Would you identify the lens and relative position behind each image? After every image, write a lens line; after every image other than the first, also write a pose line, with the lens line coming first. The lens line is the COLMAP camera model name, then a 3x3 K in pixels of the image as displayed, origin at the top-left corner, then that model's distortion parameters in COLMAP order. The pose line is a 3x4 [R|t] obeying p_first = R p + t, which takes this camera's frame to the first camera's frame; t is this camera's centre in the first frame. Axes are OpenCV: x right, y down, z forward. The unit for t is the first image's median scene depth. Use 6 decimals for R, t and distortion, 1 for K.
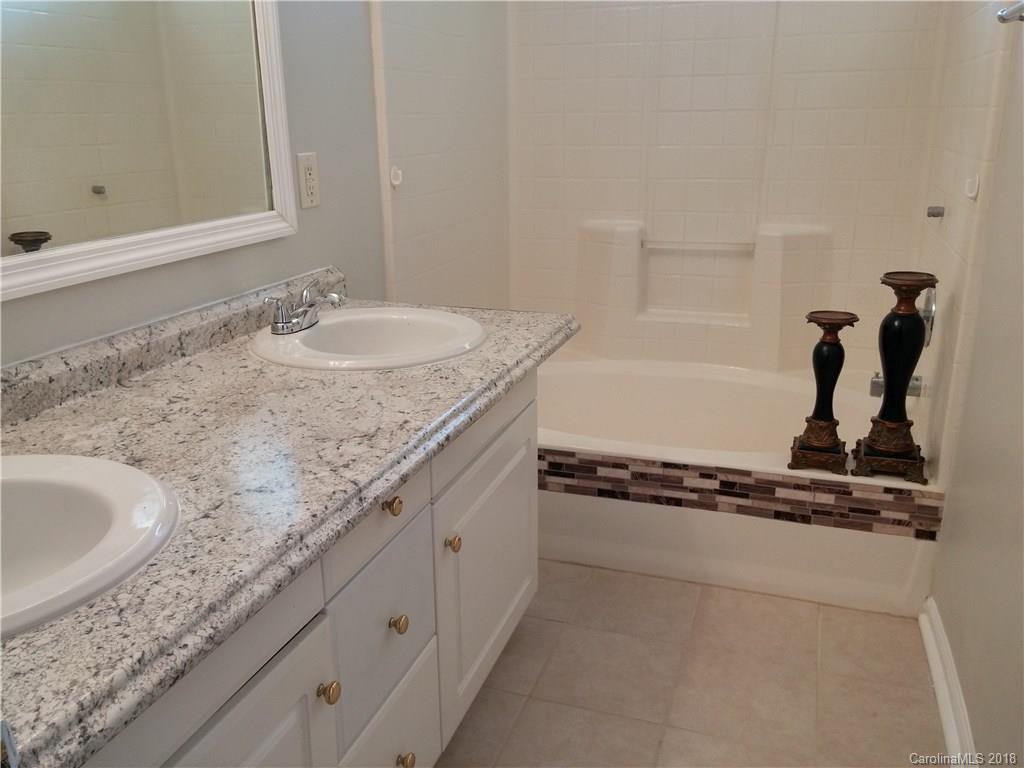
lens RADIAL K [[889.7, 0, 503.7], [0, 889.7, 394.4], [0, 0, 1]] dist [0.072332, -0.088225]
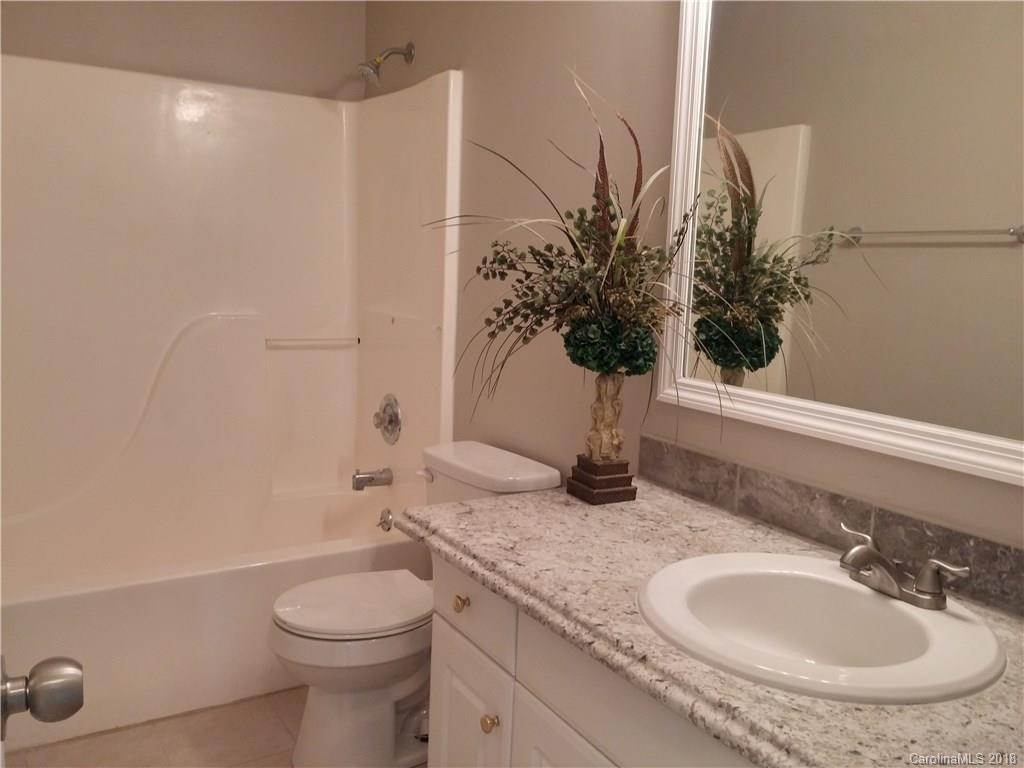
lens RADIAL K [[889.7, 0, 526.7], [0, 889.7, 395.1], [0, 0, 1]] dist [0.072332, -0.088225]
pose [[-0.626500, 0.082774, -0.775014, 0.450777], [-0.277723, 0.905373, 0.321201, -0.323895], [0.728263, 0.416471, -0.544228, 1.007156]]
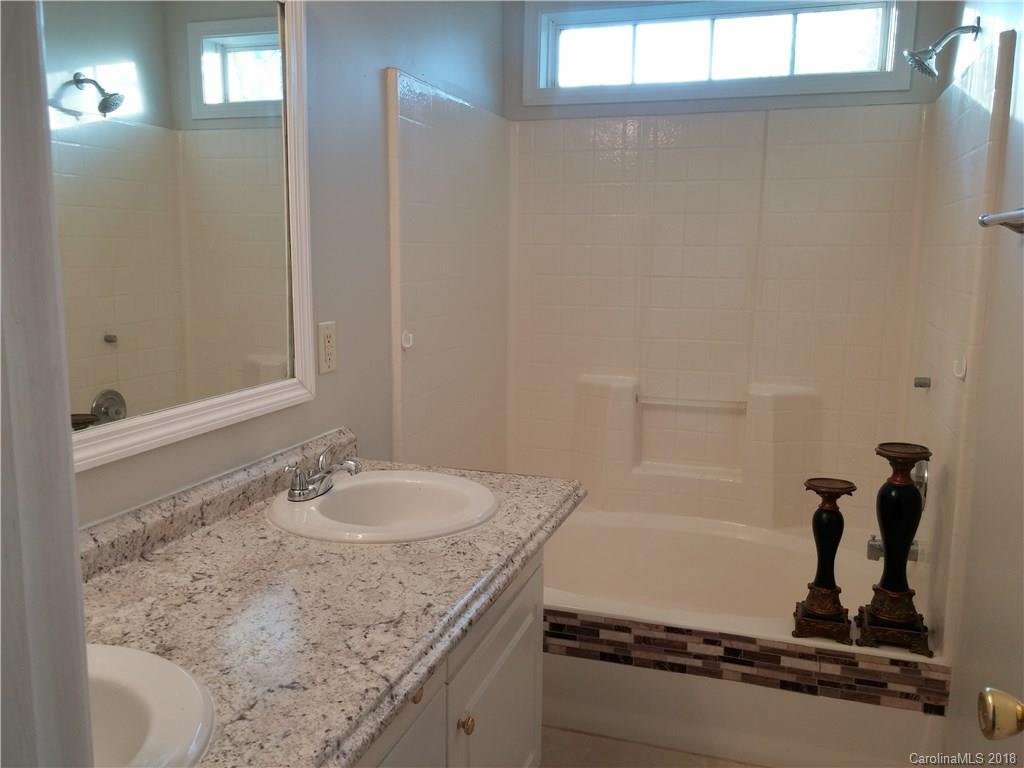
lens RADIAL K [[889.7, 0, 493.3], [0, 889.7, 382.9], [0, 0, 1]] dist [0.072332, -0.088225]
pose [[0.999755, 0.018365, 0.012320, -0.037074], [-0.016284, 0.988280, -0.151783, -0.044637], [-0.014963, 0.151545, 0.988337, -0.027245]]
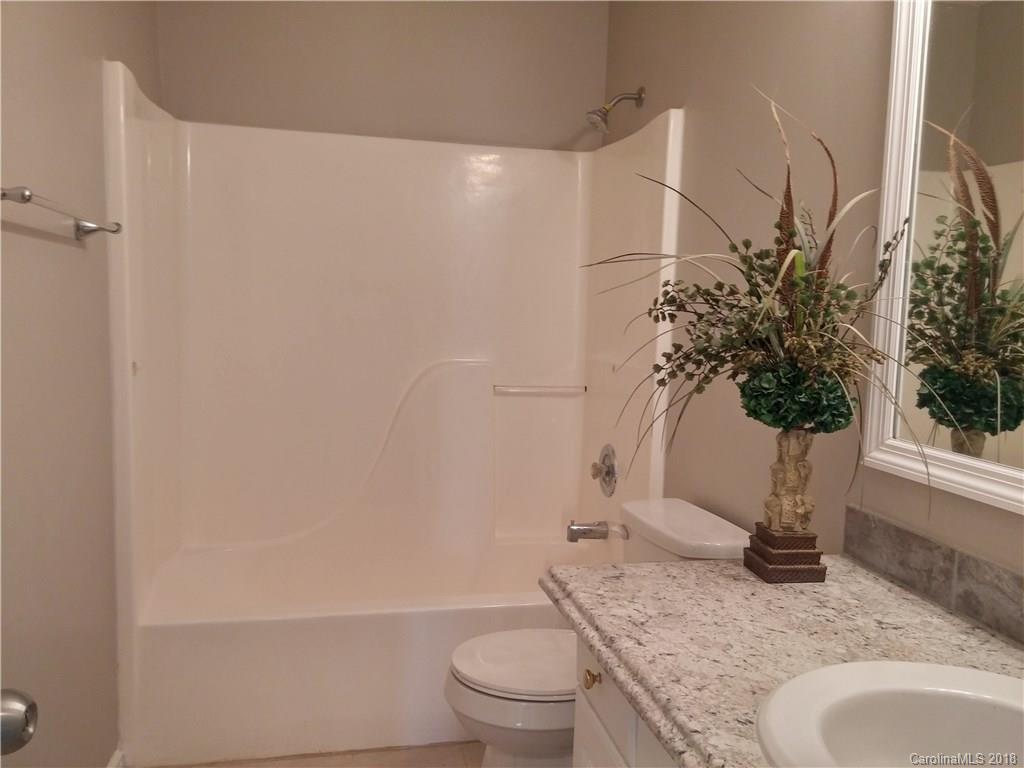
lens RADIAL K [[889.7, 0, 509.9], [0, 889.7, 388.9], [0, 0, 1]] dist [0.072332, -0.088225]
pose [[-0.853912, 0.014112, -0.520226, 0.315224], [-0.194369, 0.918646, 0.343962, -0.330243], [0.482758, 0.394829, -0.781700, 1.043737]]
